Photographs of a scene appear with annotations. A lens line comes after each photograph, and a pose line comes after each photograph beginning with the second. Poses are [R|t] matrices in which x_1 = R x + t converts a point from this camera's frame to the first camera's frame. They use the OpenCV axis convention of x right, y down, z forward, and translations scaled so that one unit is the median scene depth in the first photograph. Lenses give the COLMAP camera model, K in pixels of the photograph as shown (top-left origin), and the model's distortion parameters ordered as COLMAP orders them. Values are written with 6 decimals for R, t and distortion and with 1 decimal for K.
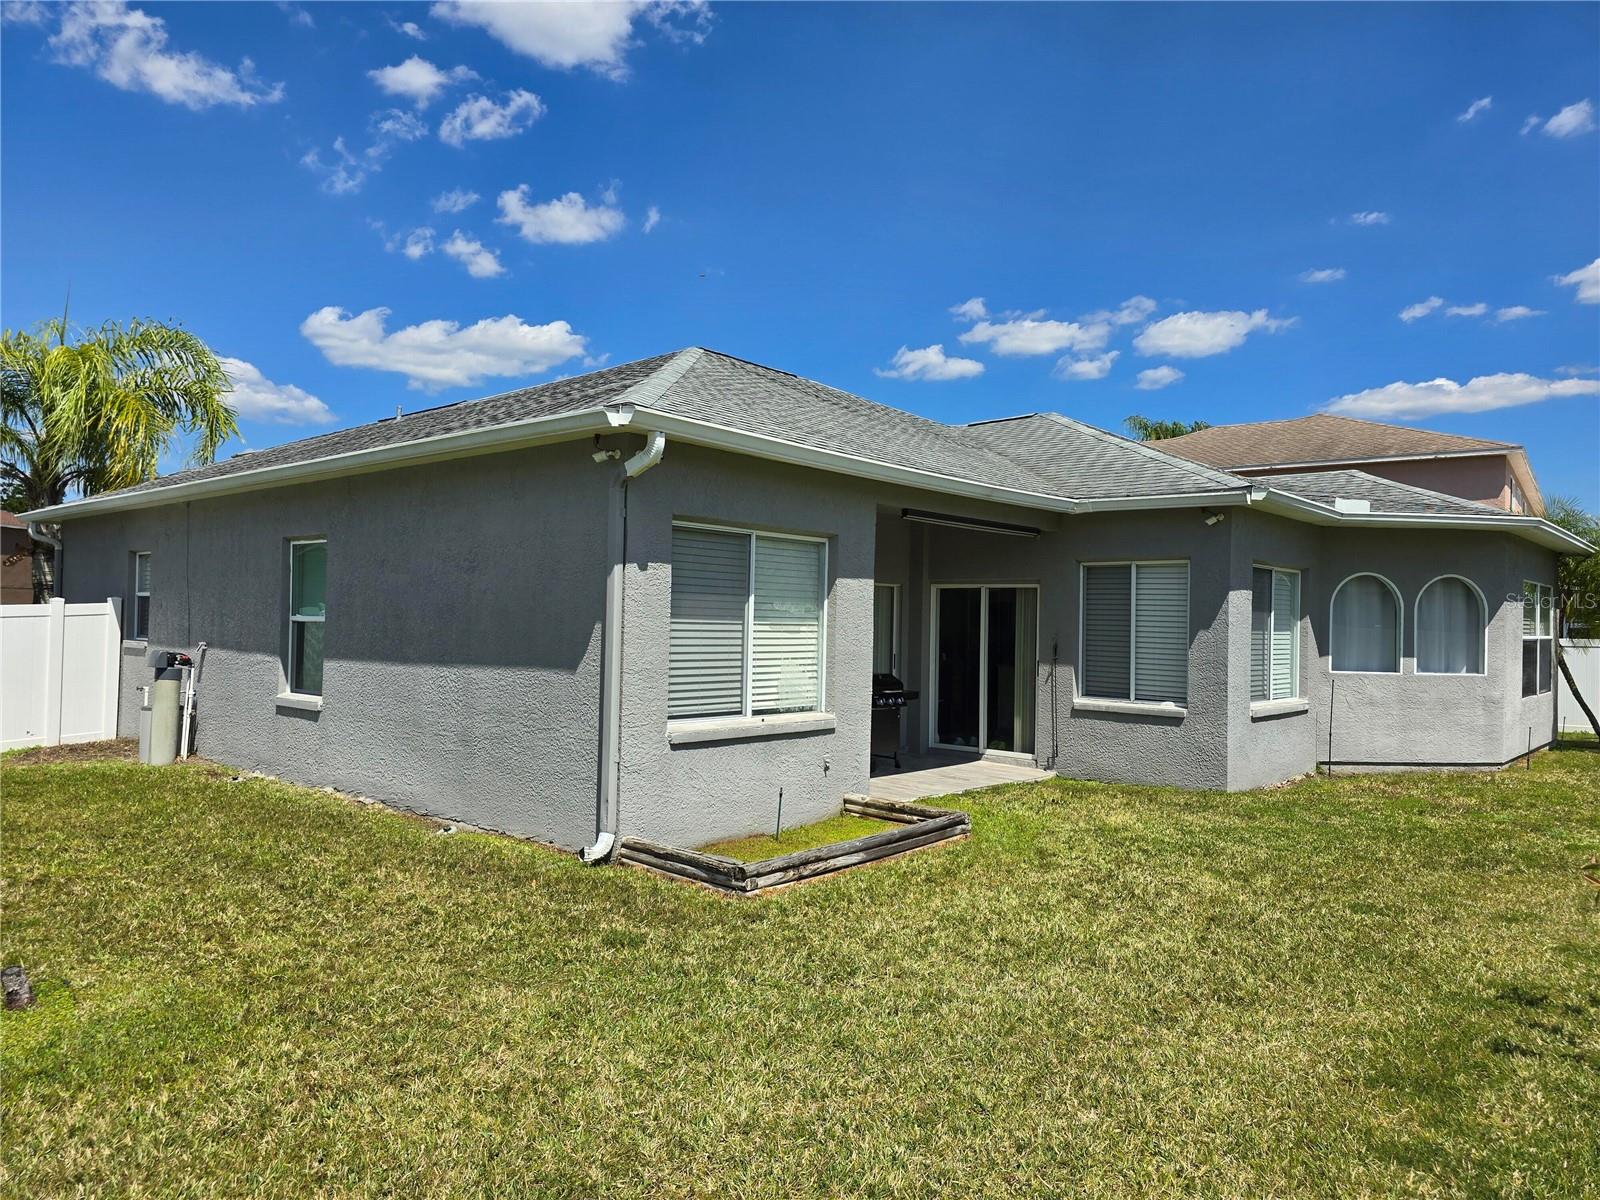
lens RADIAL K [[1099.7, 0, 776.5], [0, 1099.7, 599.4], [0, 0, 1]] dist [0.010457, -0.000813]
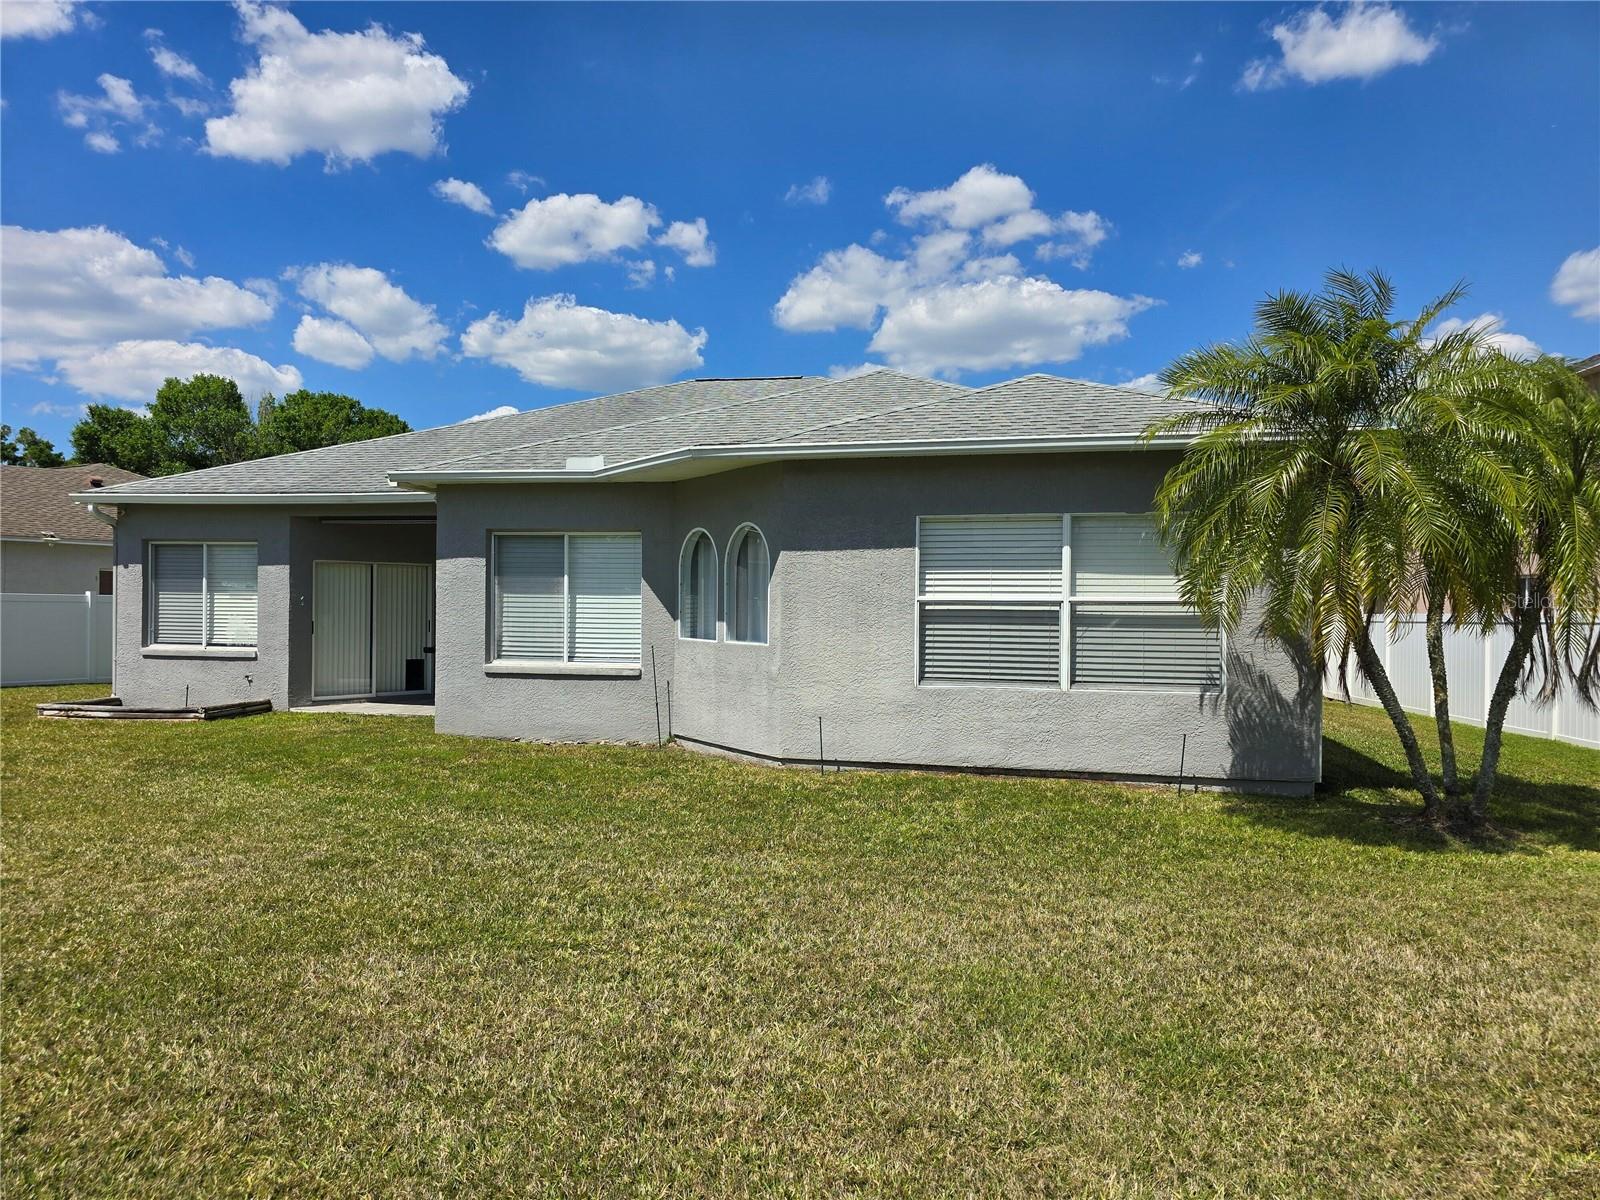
lens RADIAL K [[1099.7, 0, 776.5], [0, 1099.7, 599.4], [0, 0, 1]] dist [0.010457, -0.000813]
pose [[0.489000, -0.019284, -0.872071, 1.445551], [0.017572, 0.999771, -0.012254, 0.049807], [0.872107, -0.009331, 0.489226, 0.675229]]
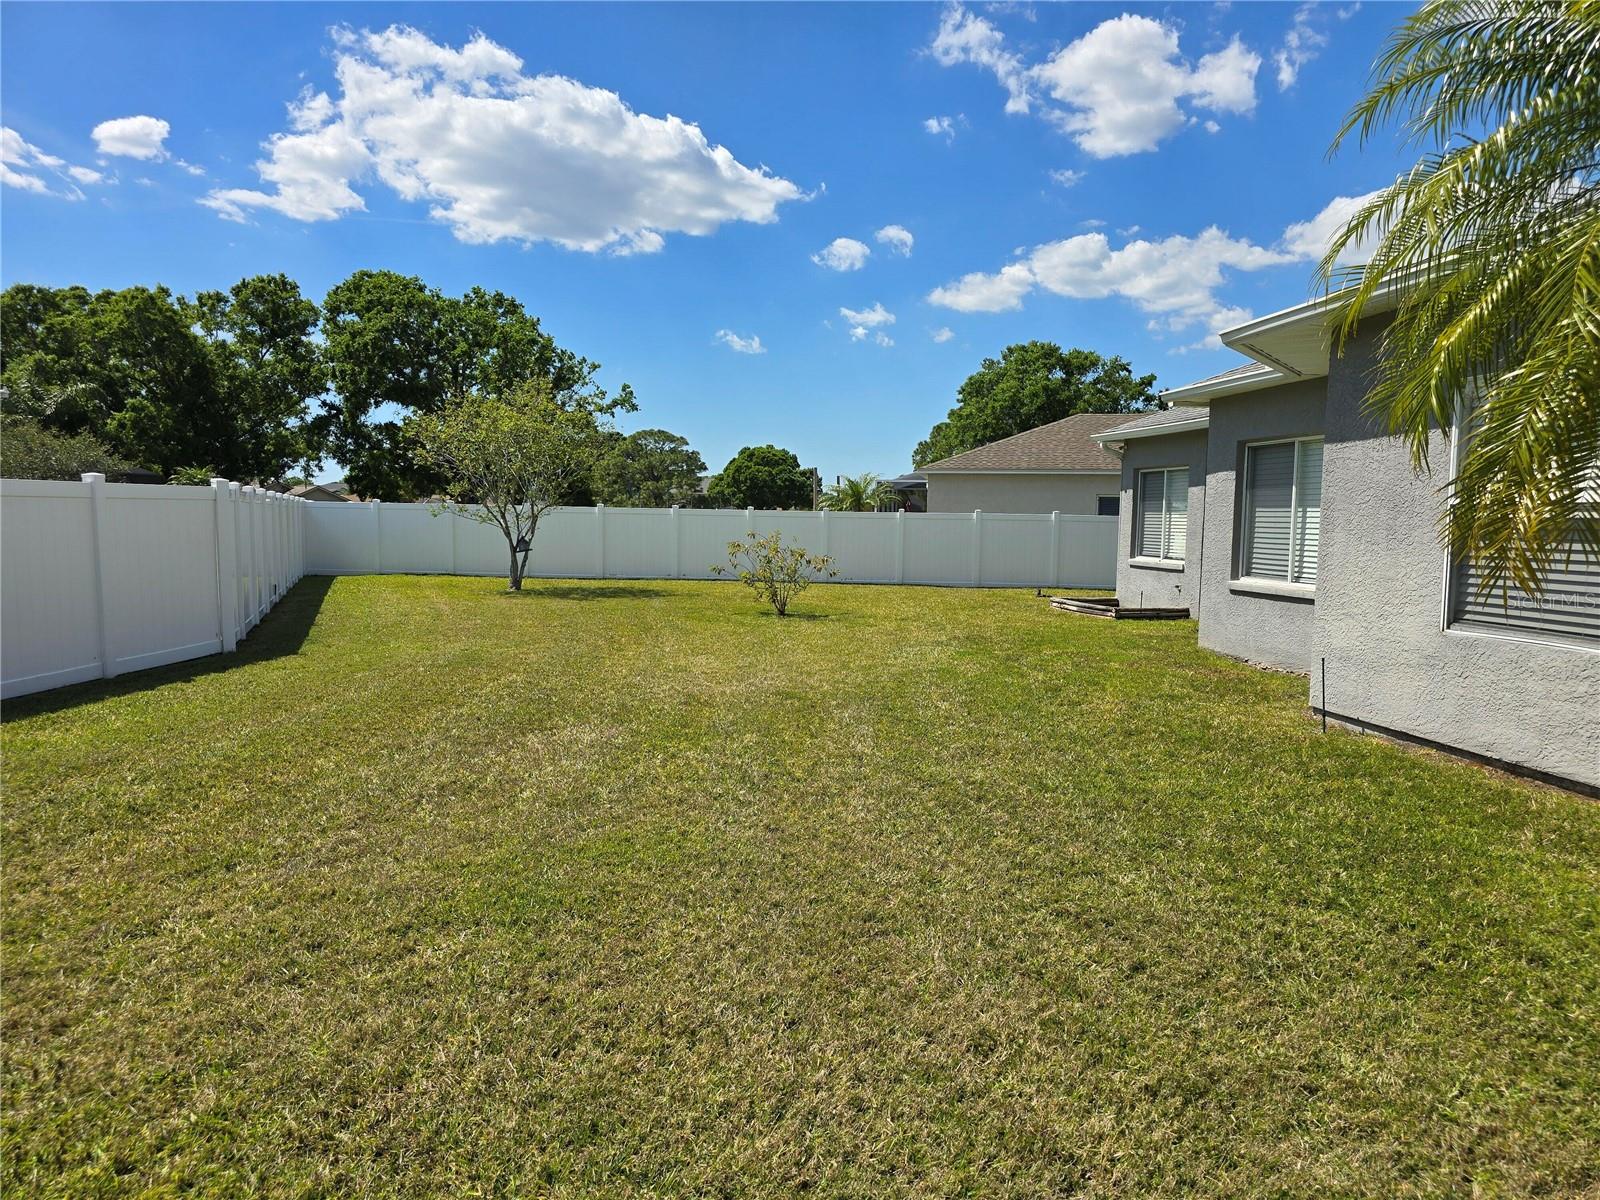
lens RADIAL K [[1060.9, 0, 800.0], [0, 1060.9, 600.0], [0, 0, 1]] dist [0.050615, -0.001611]
pose [[-0.627214, 0.036327, -0.777999, 1.419946], [-0.001434, 0.998856, 0.047795, 0.064542], [0.778845, 0.031094, -0.626445, 1.252053]]
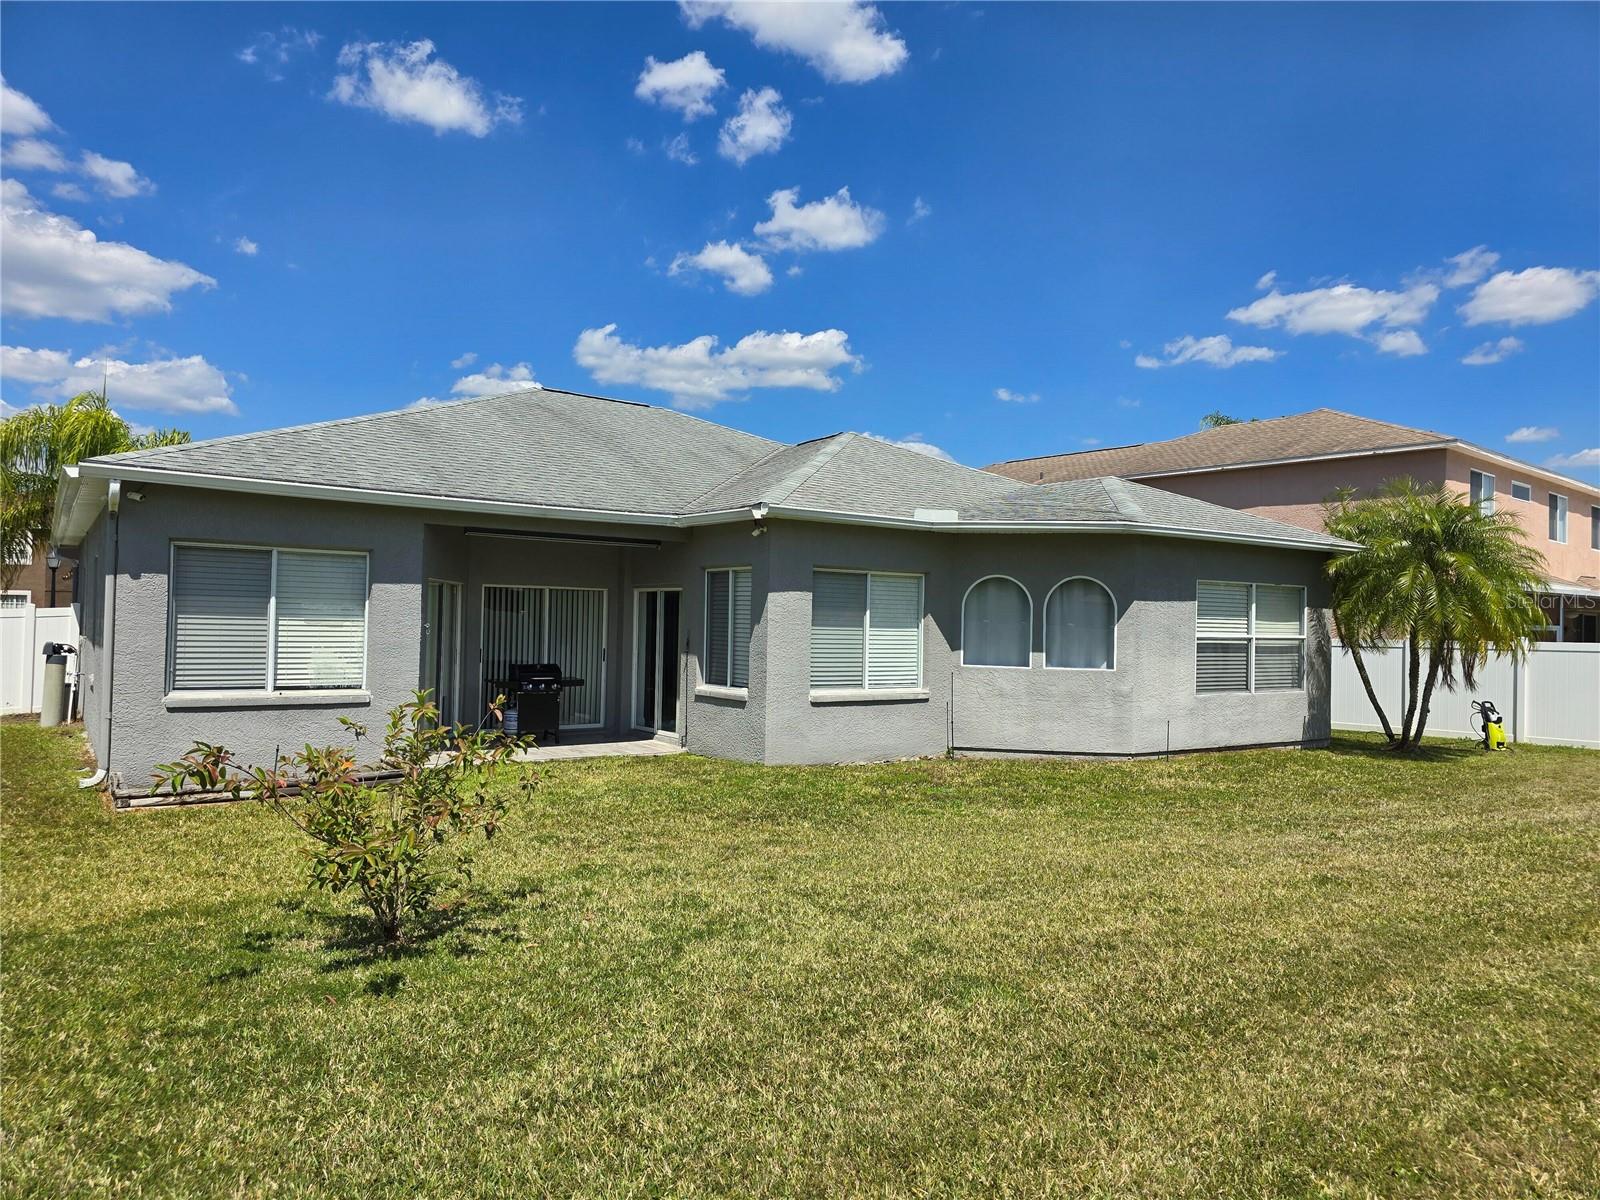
lens RADIAL K [[1060.9, 0, 800.0], [0, 1060.9, 600.0], [0, 0, 1]] dist [0.050615, -0.001611]
pose [[0.973690, -0.004383, -0.227834, 0.632658], [0.003508, 0.999985, -0.004244, 0.004929], [0.227849, 0.003333, 0.973691, -0.068963]]
